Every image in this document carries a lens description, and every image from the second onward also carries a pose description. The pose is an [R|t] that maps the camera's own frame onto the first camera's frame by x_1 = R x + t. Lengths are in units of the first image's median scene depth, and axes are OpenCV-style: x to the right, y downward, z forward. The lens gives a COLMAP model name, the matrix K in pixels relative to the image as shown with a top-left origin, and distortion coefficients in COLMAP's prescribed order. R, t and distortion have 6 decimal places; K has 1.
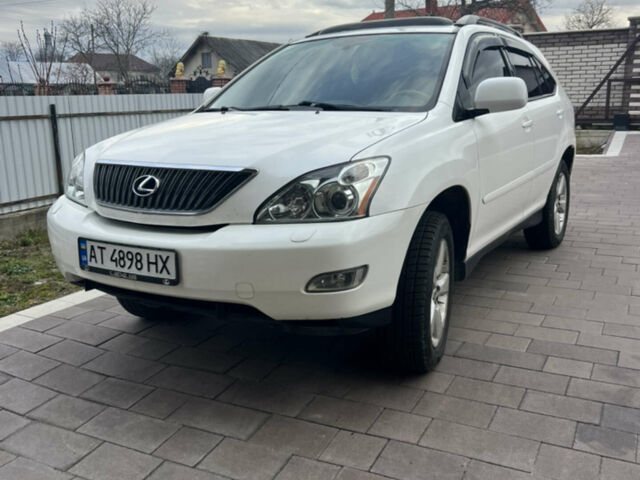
lens RADIAL K [[649.0, 0, 320.1], [0, 649.0, 236.6], [0, 0, 1]] dist [0.036481, 0.000000]
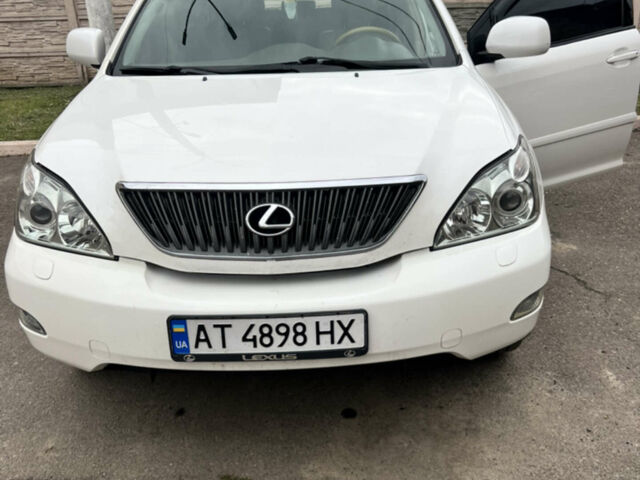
lens RADIAL K [[649.0, 0, 346.5], [0, 649.0, 240.9], [0, 0, 1]] dist [0.036481, 0.000000]
pose [[0.850930, -0.202022, 0.484876, -0.537469], [0.120346, 0.973510, 0.194410, -0.183943], [-0.511306, -0.107076, 0.852702, 0.377116]]
